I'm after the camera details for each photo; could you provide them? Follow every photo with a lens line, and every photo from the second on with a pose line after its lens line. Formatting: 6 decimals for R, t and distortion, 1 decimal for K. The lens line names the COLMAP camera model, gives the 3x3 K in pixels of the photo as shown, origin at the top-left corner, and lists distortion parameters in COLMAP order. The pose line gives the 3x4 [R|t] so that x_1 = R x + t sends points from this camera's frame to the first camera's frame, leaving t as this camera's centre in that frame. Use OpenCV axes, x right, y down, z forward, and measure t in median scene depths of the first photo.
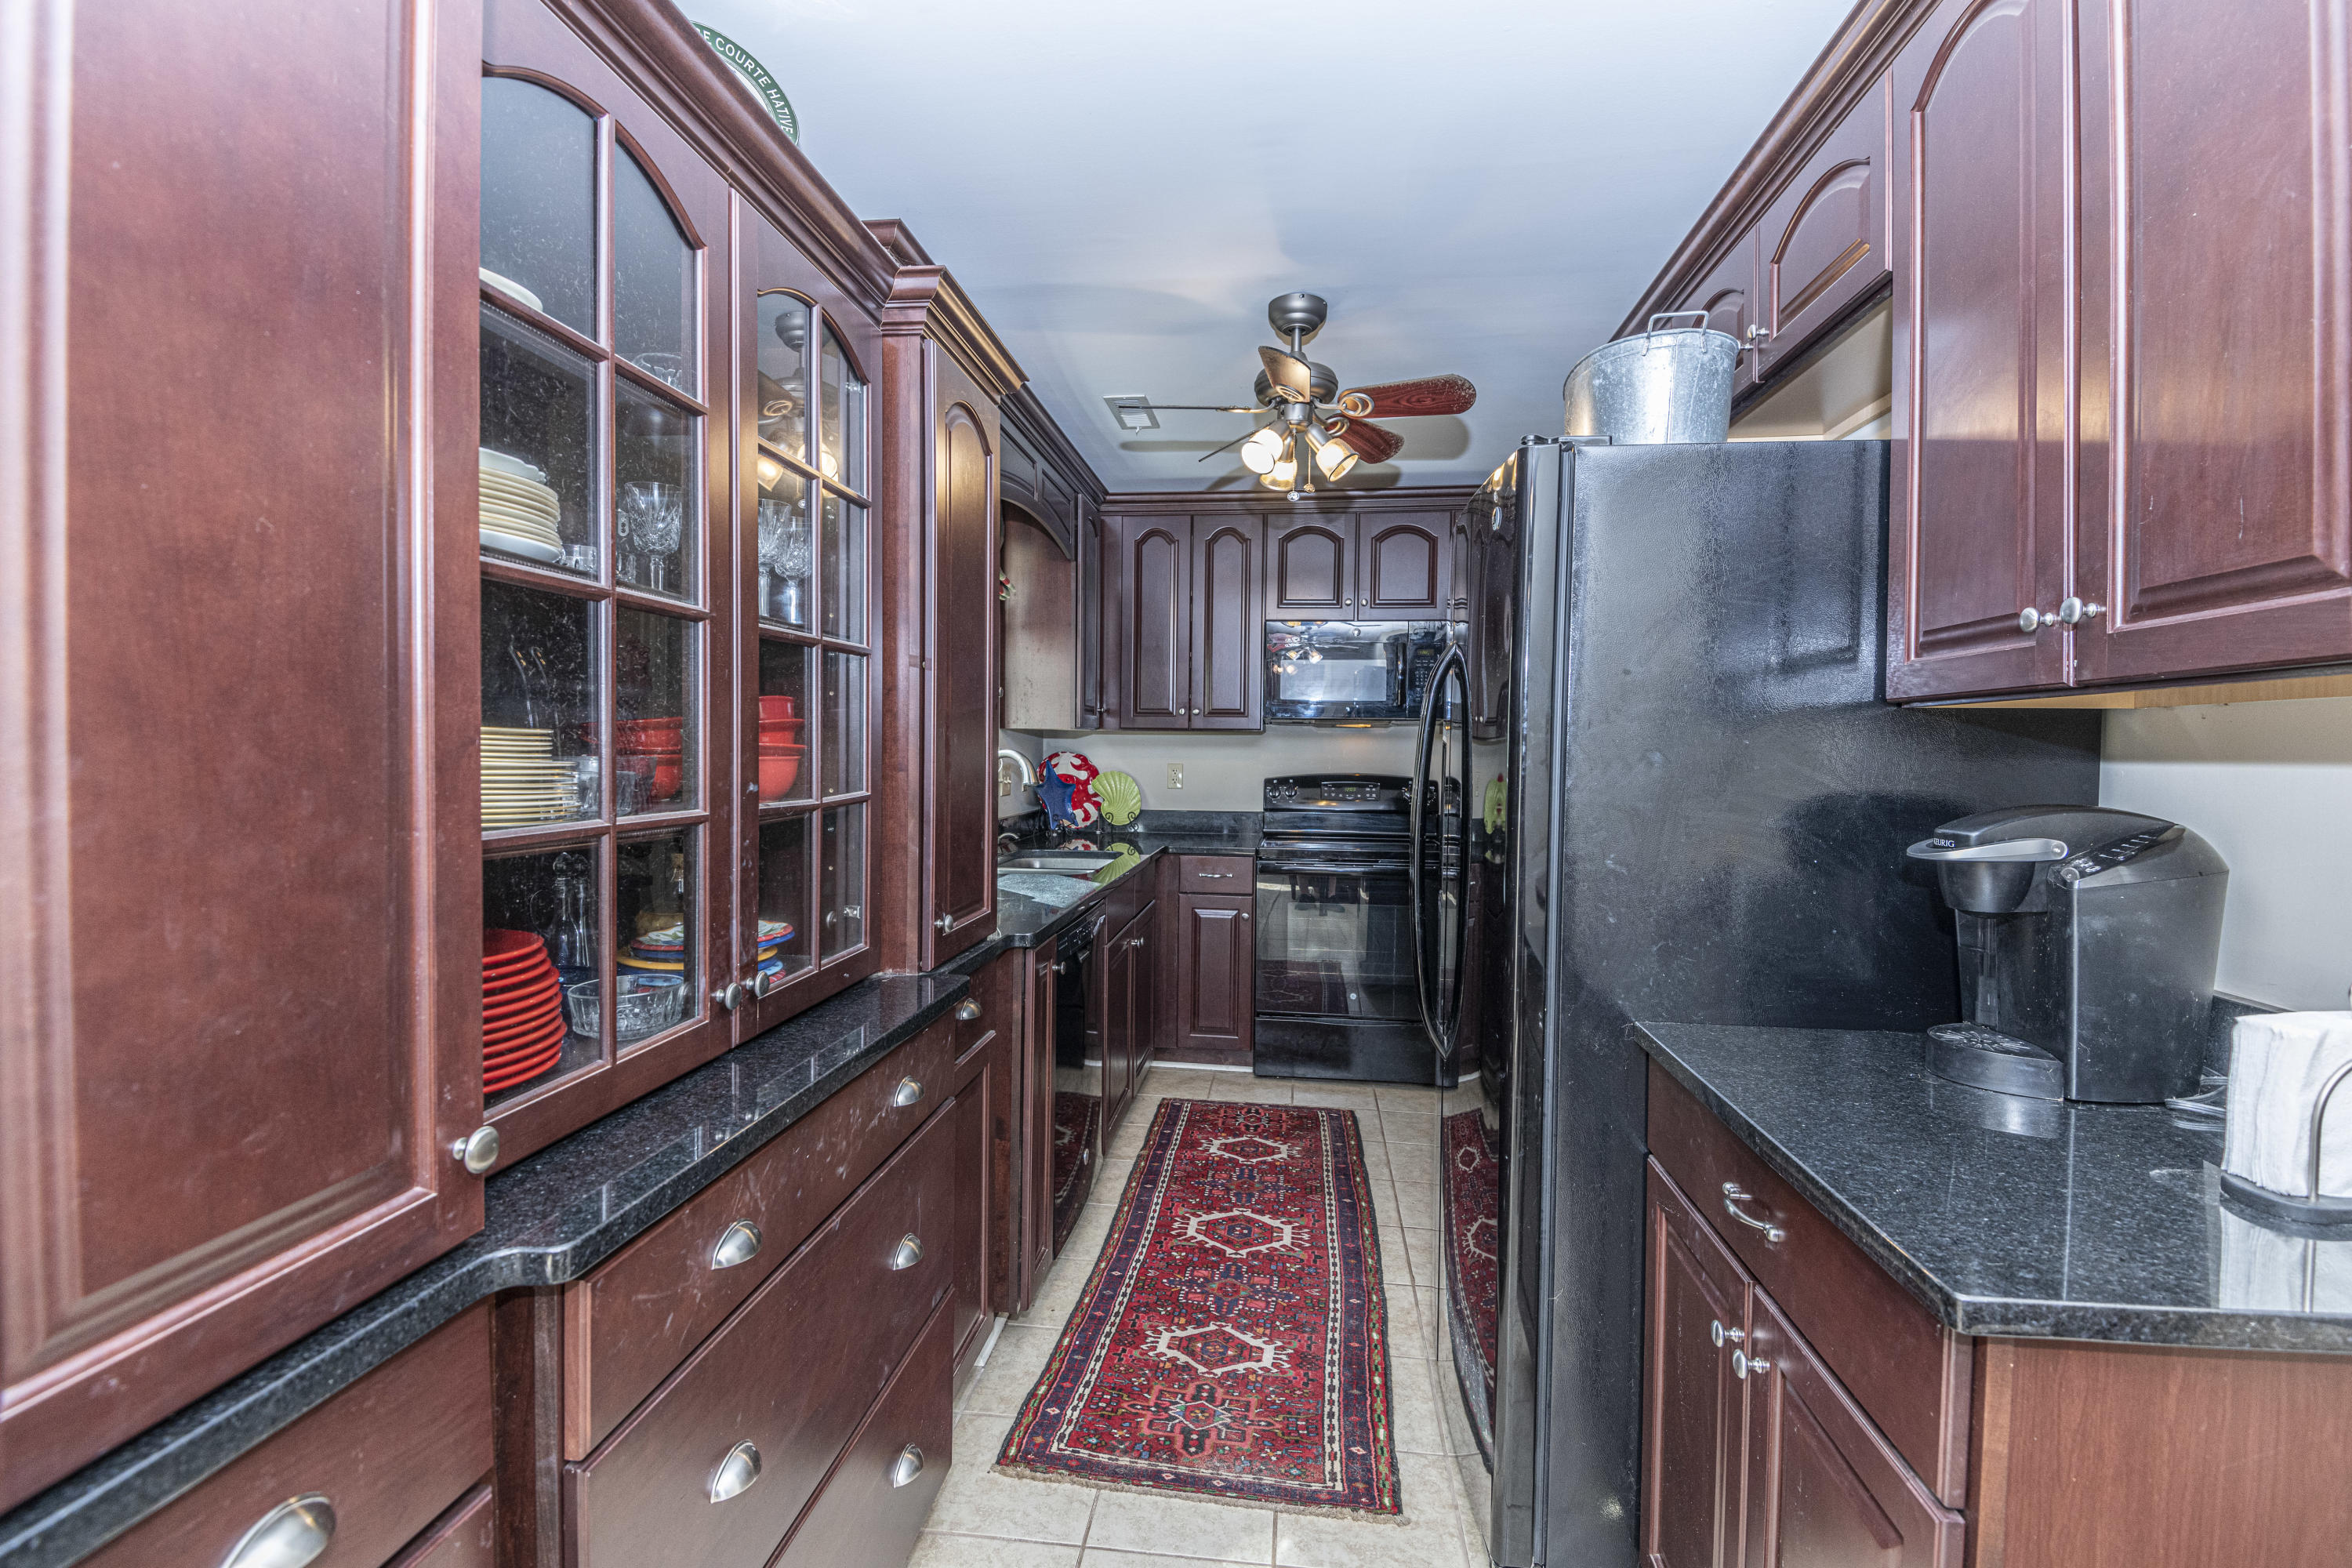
lens RADIAL K [[1059.5, 0, 1181.4], [0, 1059.5, 767.4], [0, 0, 1]] dist [0.037072, -0.035798]
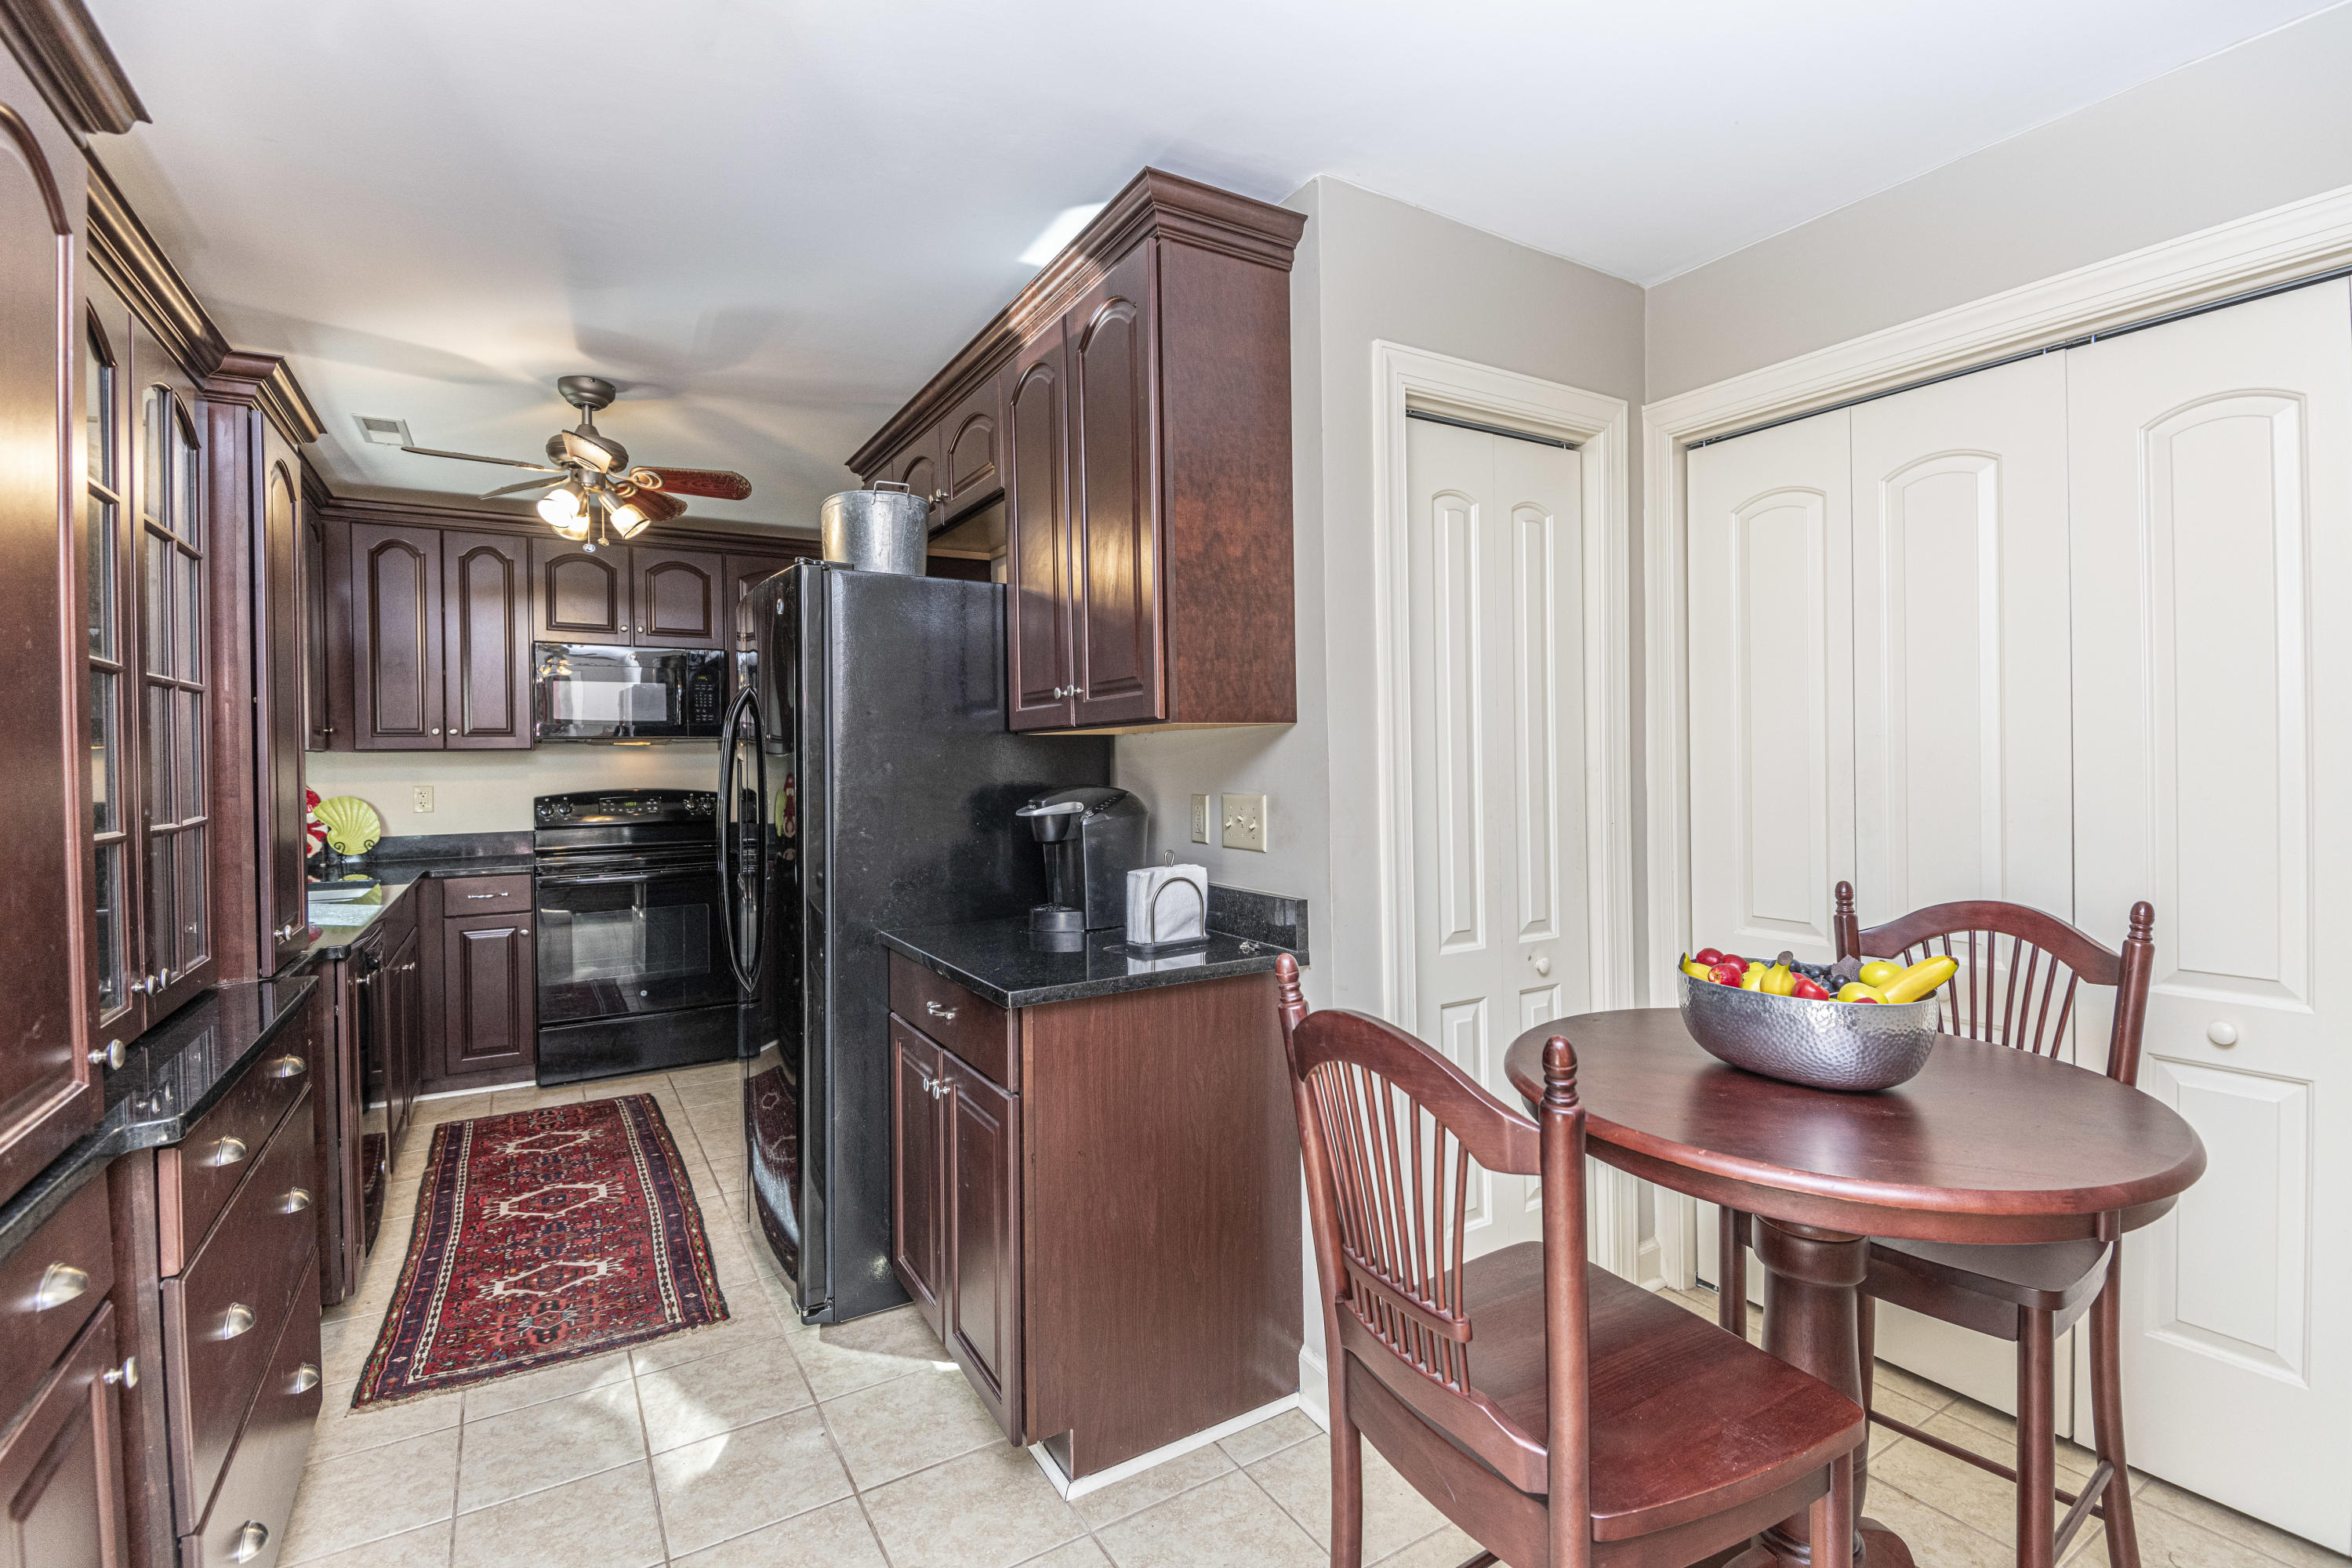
lens RADIAL K [[1057.4, 0, 1168.2], [0, 1057.4, 765.5], [0, 0, 1]] dist [0.043395, -0.037241]
pose [[0.791587, -0.026442, 0.610484, -0.110910], [0.034331, 0.999410, -0.001228, 0.003567], [-0.610091, 0.021930, 0.792028, -0.296663]]
